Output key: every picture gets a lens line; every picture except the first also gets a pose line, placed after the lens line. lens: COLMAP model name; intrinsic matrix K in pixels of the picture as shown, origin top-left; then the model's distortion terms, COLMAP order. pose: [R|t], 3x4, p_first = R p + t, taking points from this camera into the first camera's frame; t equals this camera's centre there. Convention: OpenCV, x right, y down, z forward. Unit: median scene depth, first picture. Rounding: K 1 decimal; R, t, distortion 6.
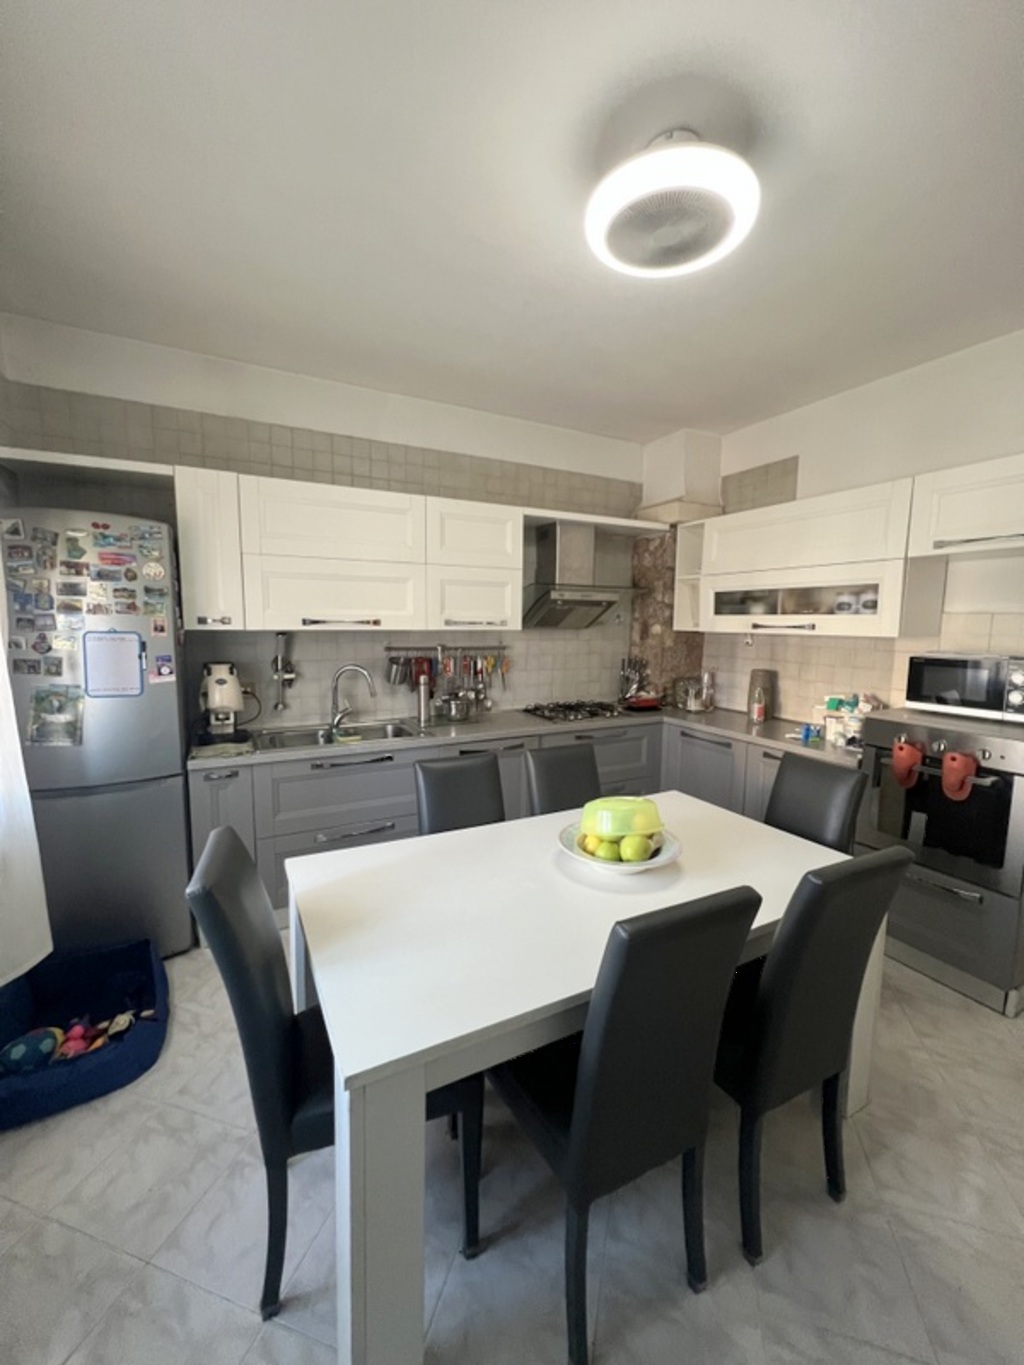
lens RADIAL K [[549.4, 0, 510.3], [0, 549.4, 682.3], [0, 0, 1]] dist [0.002417, 0.003092]
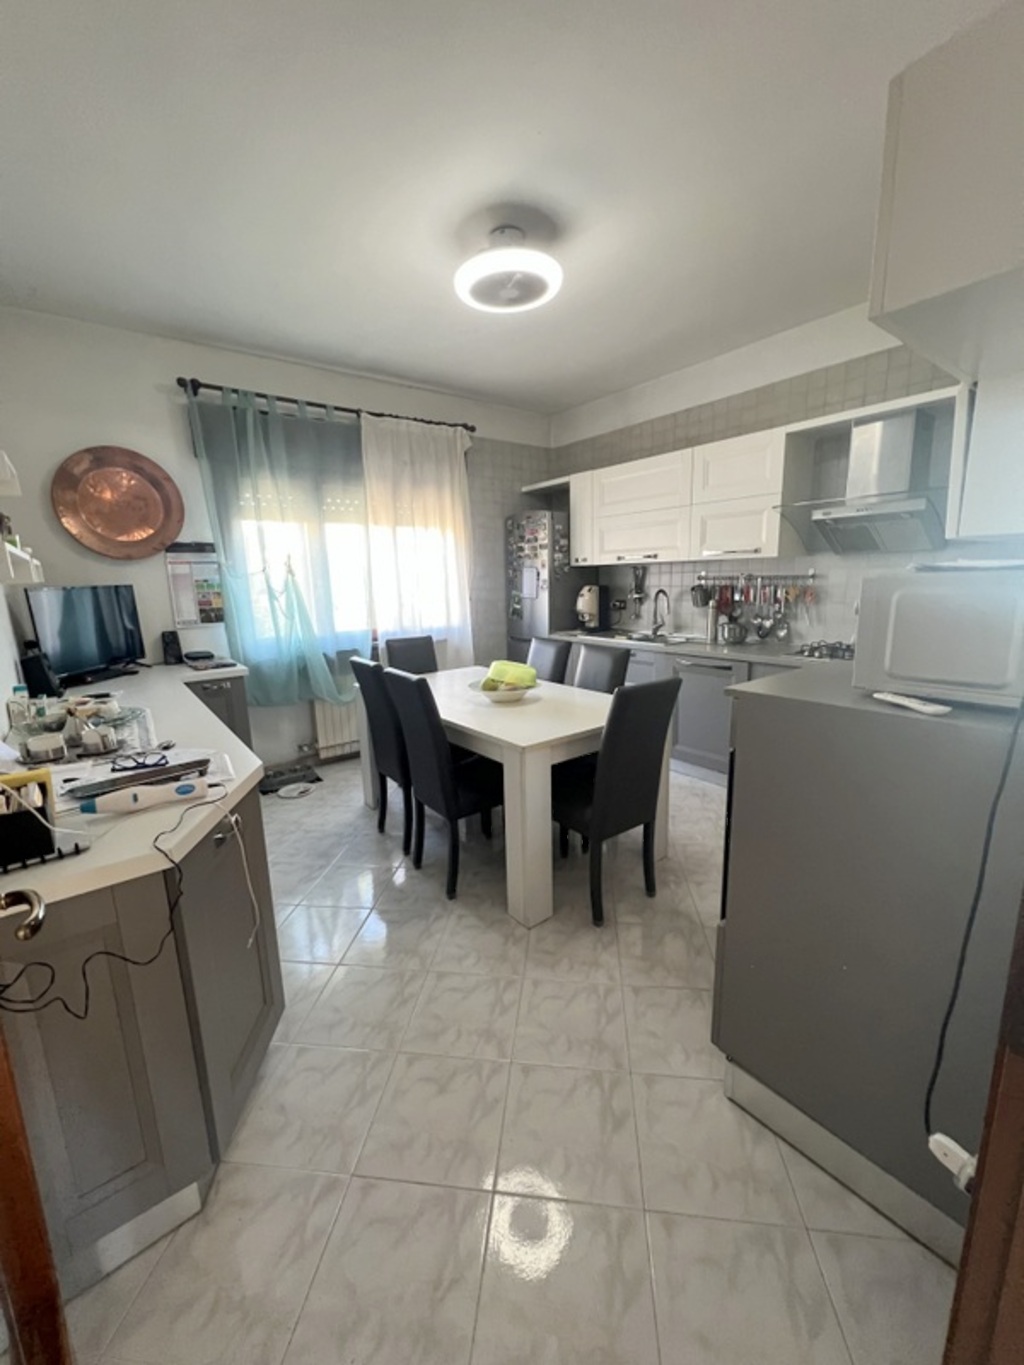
lens RADIAL K [[549.4, 0, 510.3], [0, 549.4, 682.3], [0, 0, 1]] dist [0.002417, 0.003092]
pose [[0.167476, 0.176277, -0.969989, 1.039478], [-0.079200, 0.983111, 0.164987, 0.000369], [0.982690, 0.049192, 0.178608, 0.417090]]
